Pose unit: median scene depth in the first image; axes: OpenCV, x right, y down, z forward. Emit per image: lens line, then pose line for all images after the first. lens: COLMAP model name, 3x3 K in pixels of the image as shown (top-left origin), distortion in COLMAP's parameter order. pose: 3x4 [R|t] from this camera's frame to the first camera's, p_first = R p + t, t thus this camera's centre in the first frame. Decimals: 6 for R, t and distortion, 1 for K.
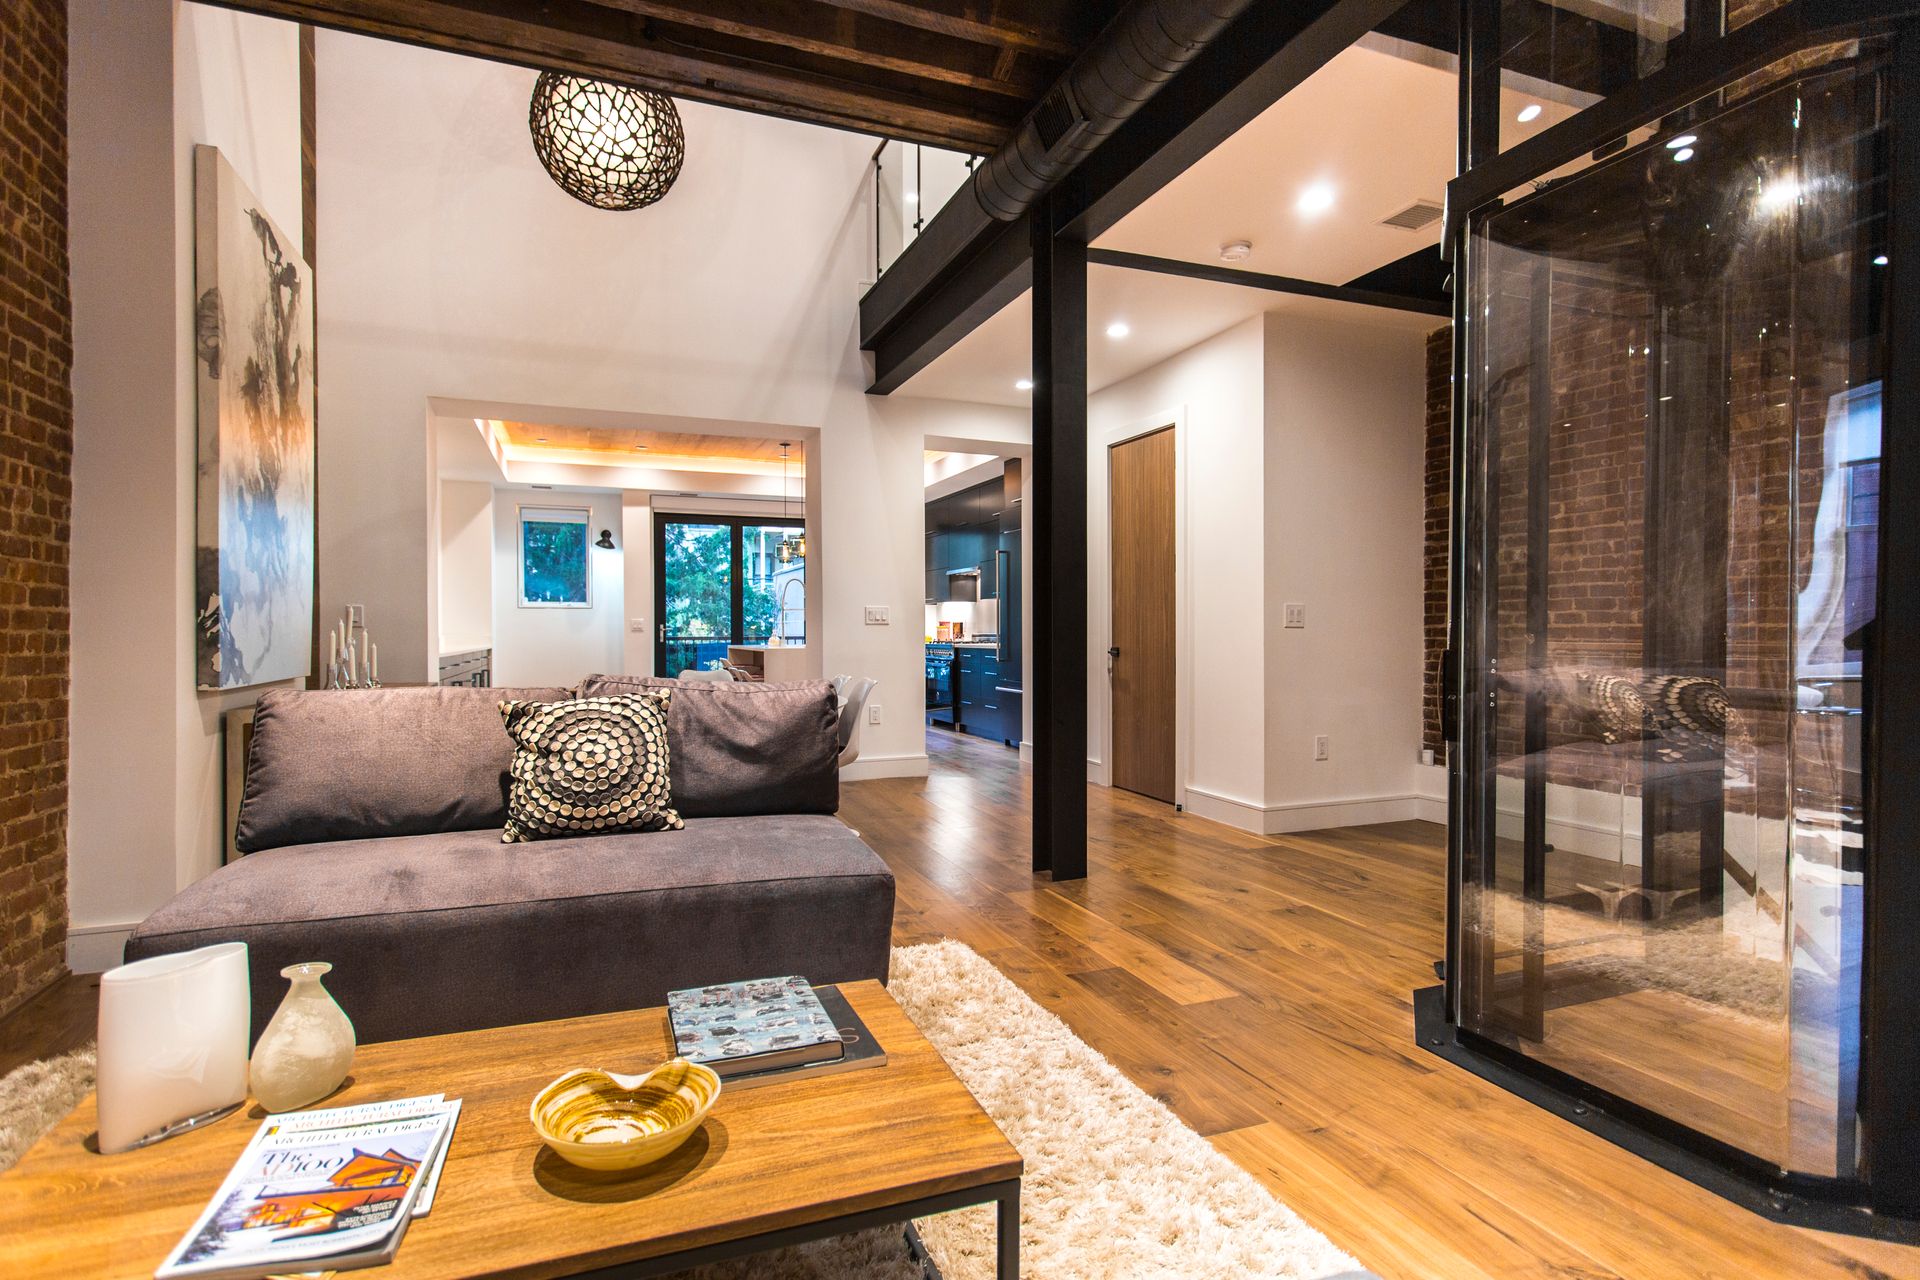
lens RADIAL K [[976.0, 0, 978.0], [0, 976.0, 649.5], [0, 0, 1]] dist [0.005048, 0.000033]
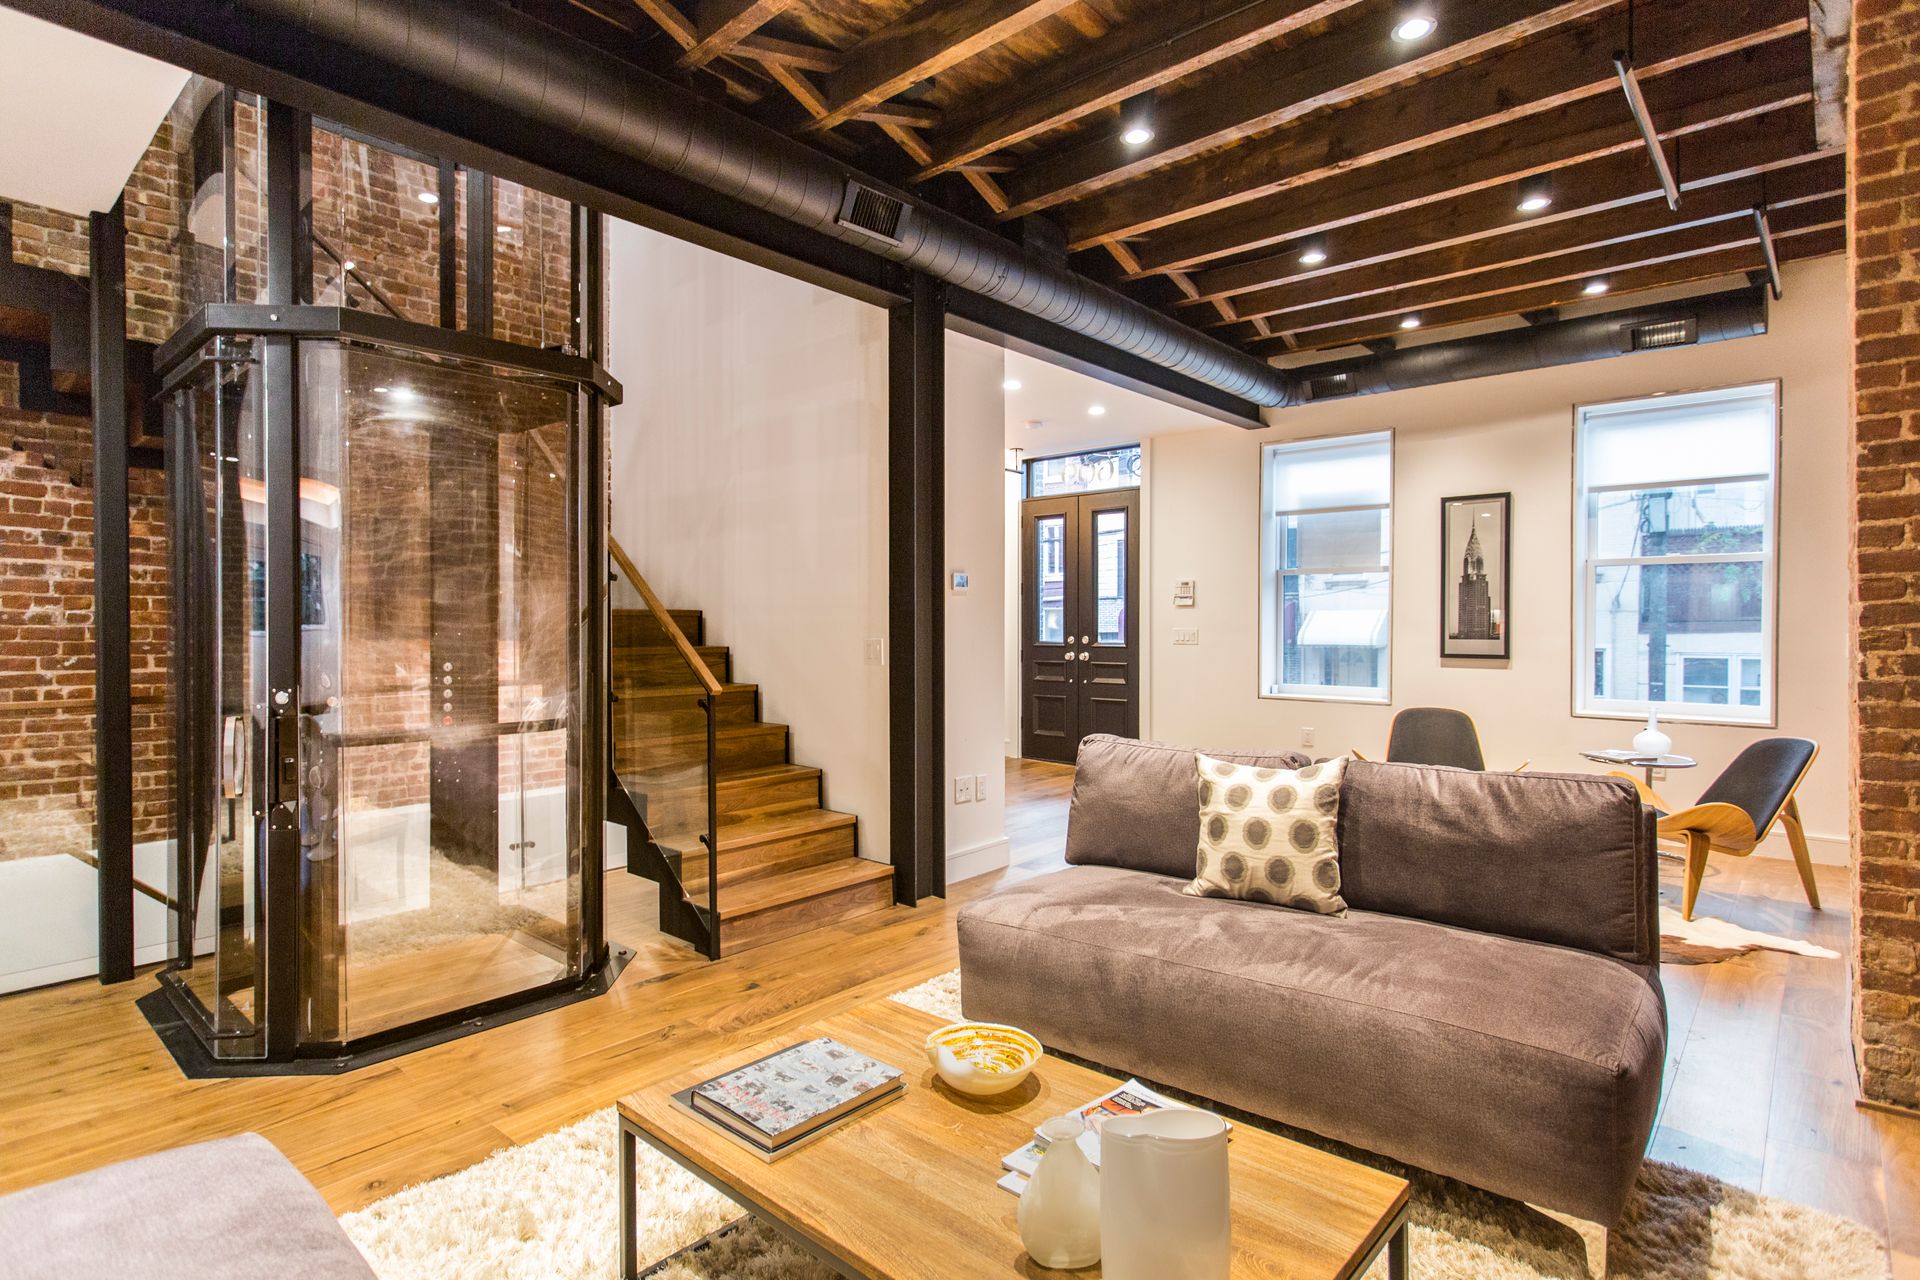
lens RADIAL K [[976.0, 0, 941.4], [0, 976.0, 641.6], [0, 0, 1]] dist [0.005048, 0.000033]
pose [[-0.432943, -0.011701, 0.901345, -0.454647], [0.017344, 0.999623, 0.021307, -0.053207], [-0.901255, 0.024857, -0.432576, 0.459294]]
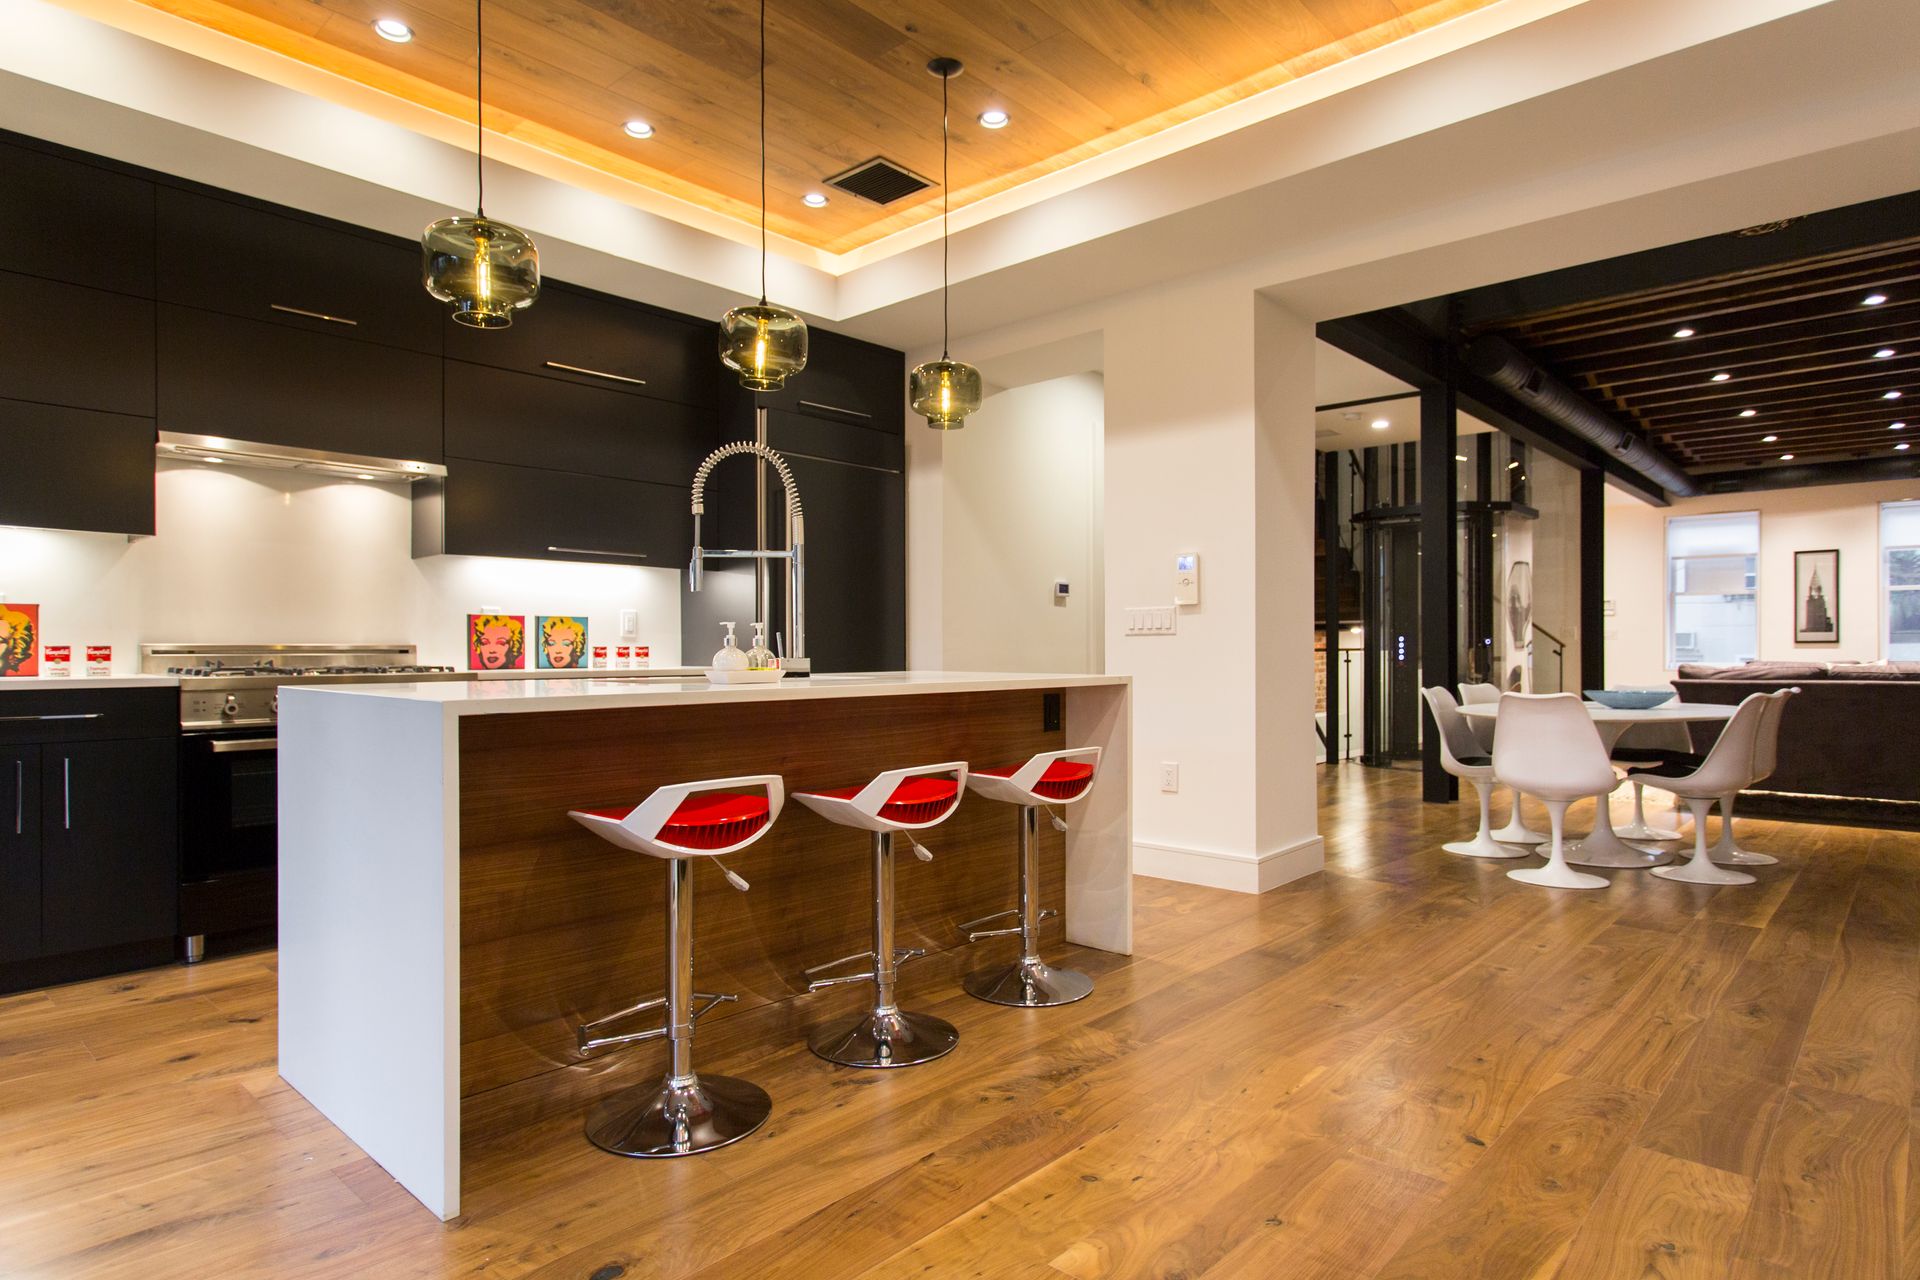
lens RADIAL K [[1044.4, 0, 963.5], [0, 1044.4, 647.7], [0, 0, 1]] dist [-0.003464, 0.003016]
pose [[-0.419109, 0.006022, 0.907916, -0.988043], [0.019563, 0.999806, 0.002399, -0.023915], [-0.907725, 0.018767, -0.419145, 2.153755]]
